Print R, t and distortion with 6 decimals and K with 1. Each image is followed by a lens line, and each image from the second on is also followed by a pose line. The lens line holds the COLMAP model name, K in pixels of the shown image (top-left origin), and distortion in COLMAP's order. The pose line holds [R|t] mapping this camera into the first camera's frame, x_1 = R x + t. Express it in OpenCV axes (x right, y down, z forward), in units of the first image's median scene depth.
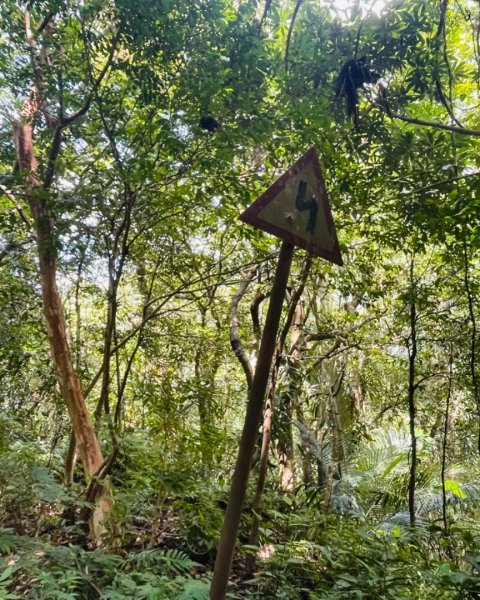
lens RADIAL K [[455.7, 0, 240.0], [0, 455.7, 300.0], [0, 0, 1]] dist [-0.002593, -0.001482]
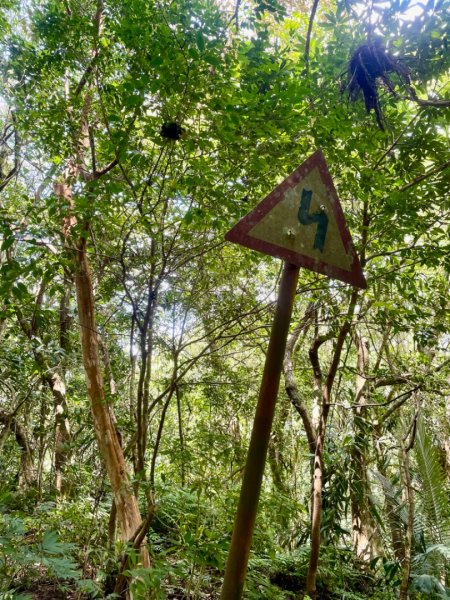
lens RADIAL K [[444.1, 0, 225.0], [0, 444.1, 300.0], [0, 0, 1]] dist [0.005769, -0.004820]
pose [[0.976882, -0.065053, -0.203642, 0.079275], [0.042565, 0.992692, -0.112924, 0.012203], [0.209500, 0.101645, 0.972511, 0.112955]]
